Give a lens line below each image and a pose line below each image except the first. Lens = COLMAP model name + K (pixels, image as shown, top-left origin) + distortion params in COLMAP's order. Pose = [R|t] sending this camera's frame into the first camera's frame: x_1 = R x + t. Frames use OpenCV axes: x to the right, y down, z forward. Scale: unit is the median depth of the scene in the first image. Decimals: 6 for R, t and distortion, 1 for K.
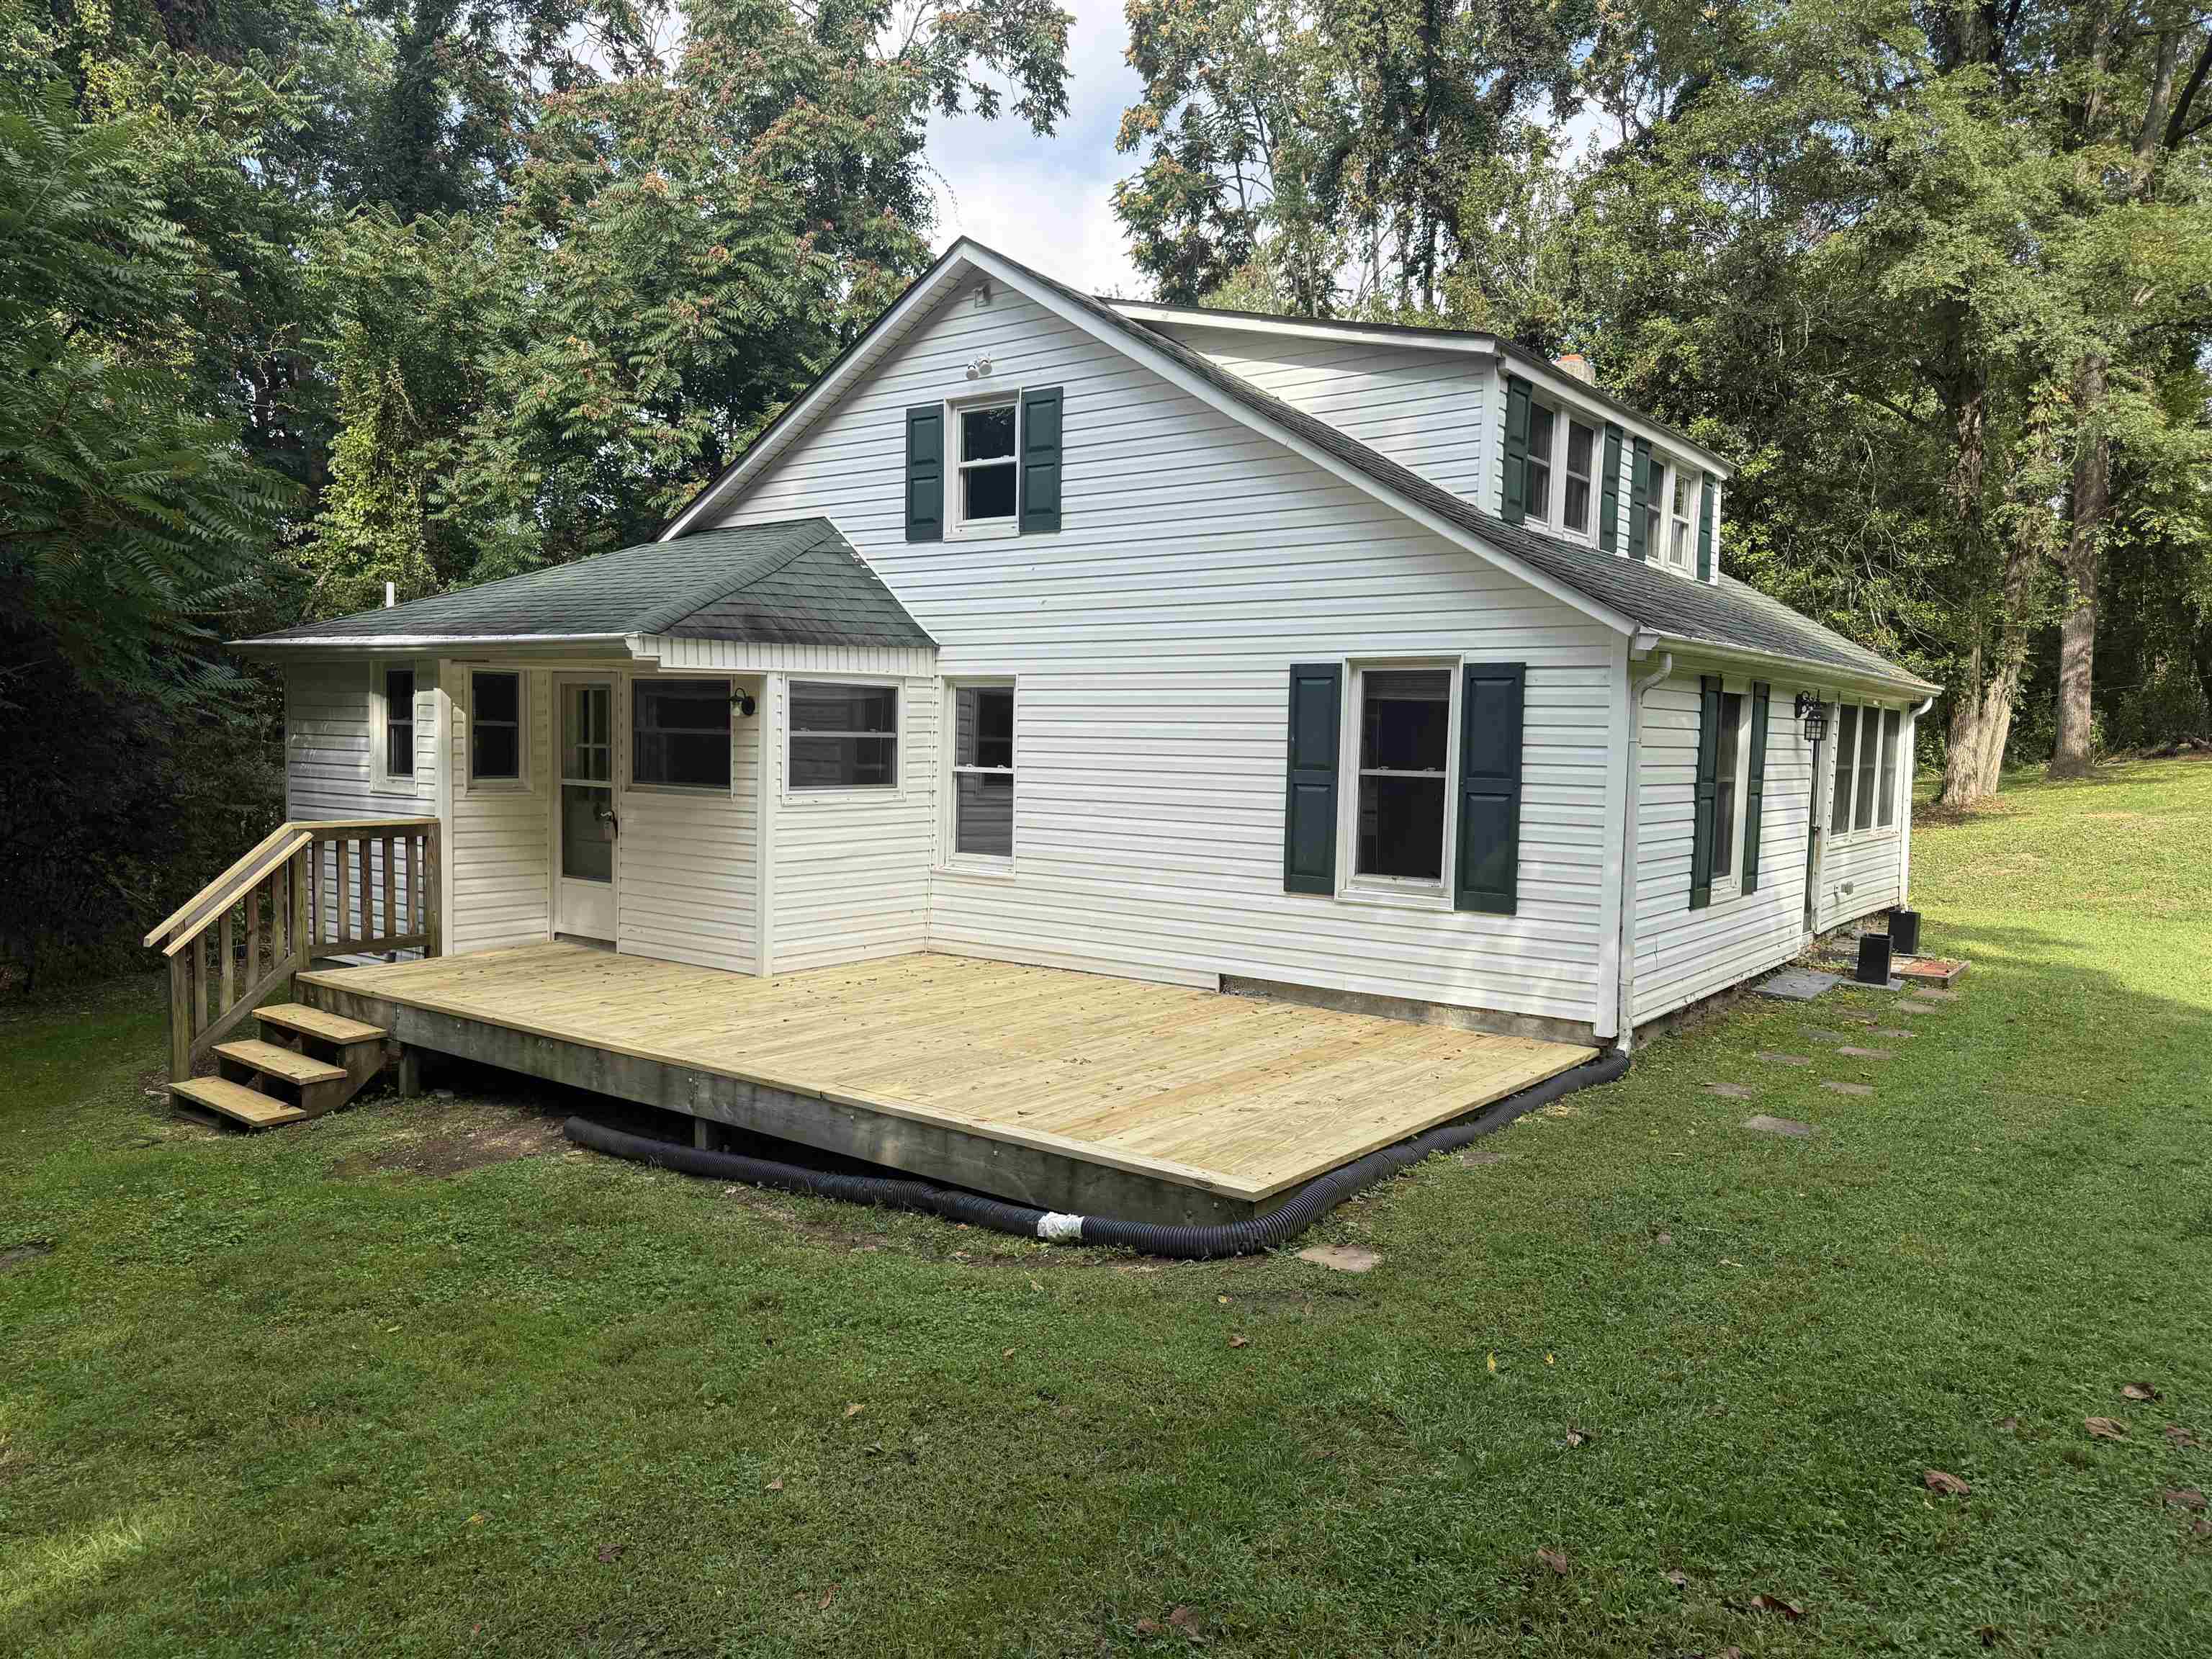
lens RADIAL K [[1580.4, 0, 1071.1], [0, 1580.4, 839.4], [0, 0, 1]] dist [0.117604, -0.151458]
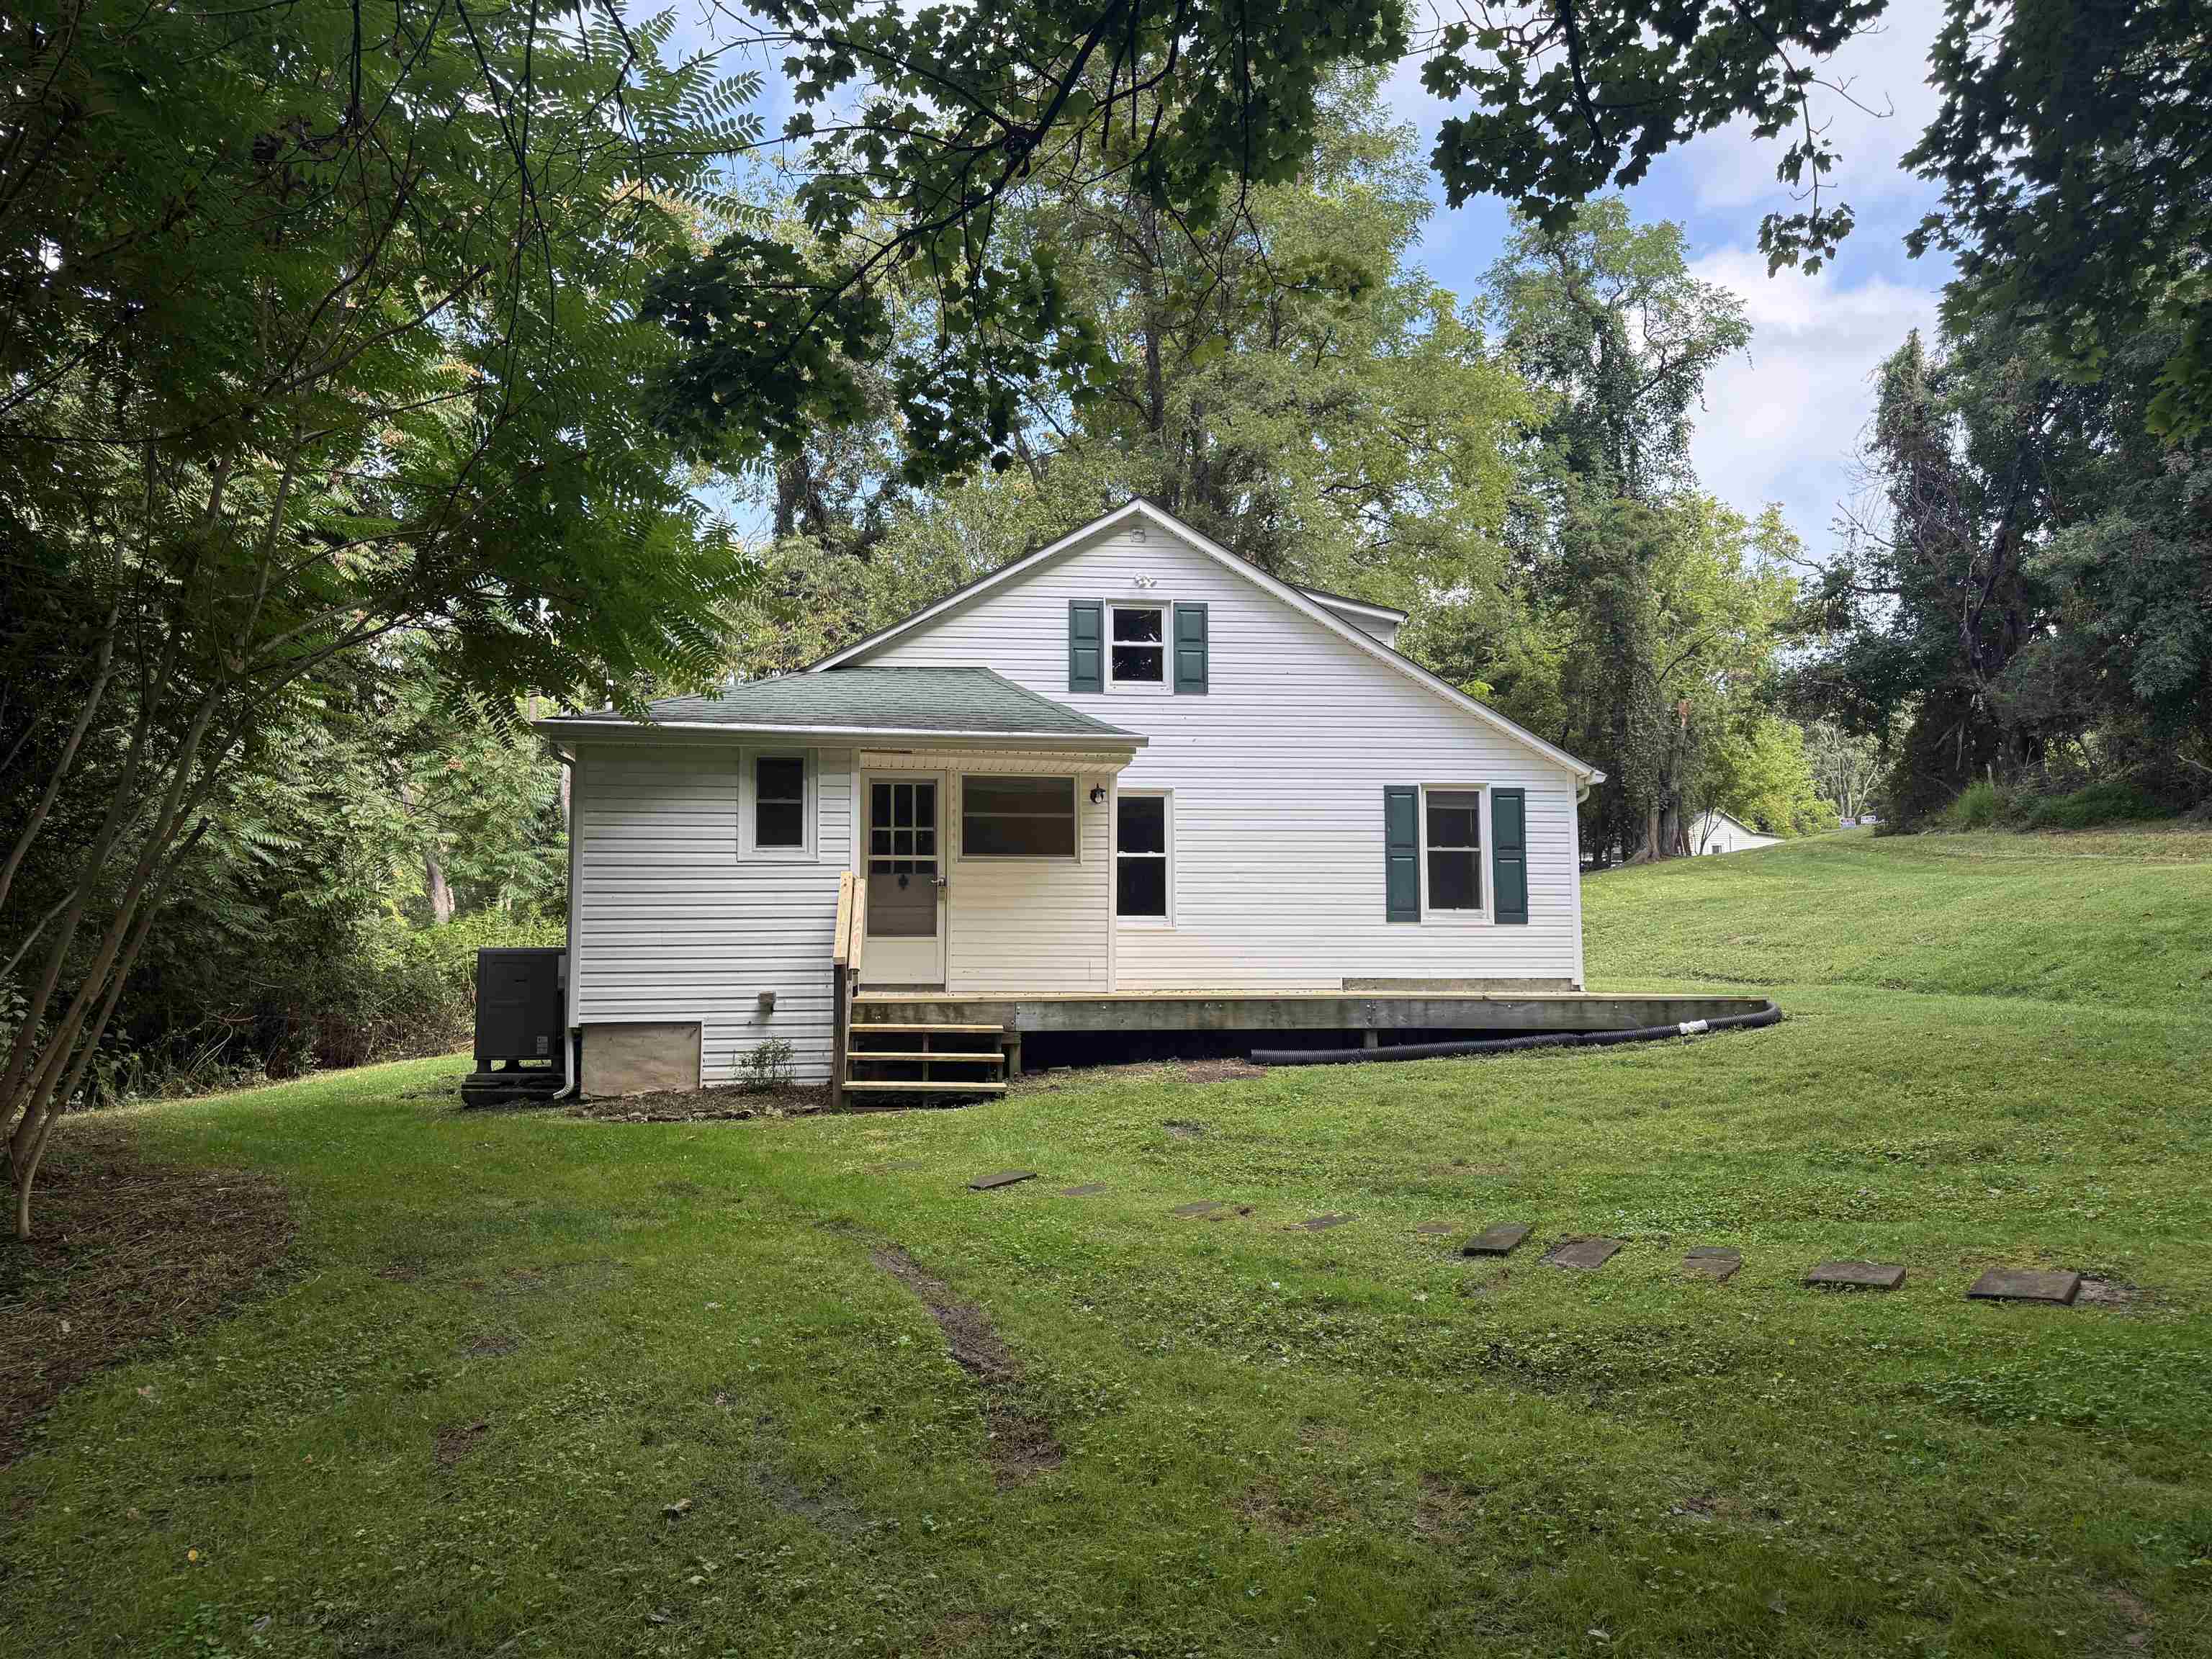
lens RADIAL K [[1557.6, 0, 1109.3], [0, 1557.6, 849.6], [0, 0, 1]] dist [0.097183, -0.097712]
pose [[0.730843, 0.030273, 0.681874, -1.192421], [0.060049, 0.992290, -0.108415, 0.117615], [-0.679899, 0.120180, 0.723391, 0.010299]]
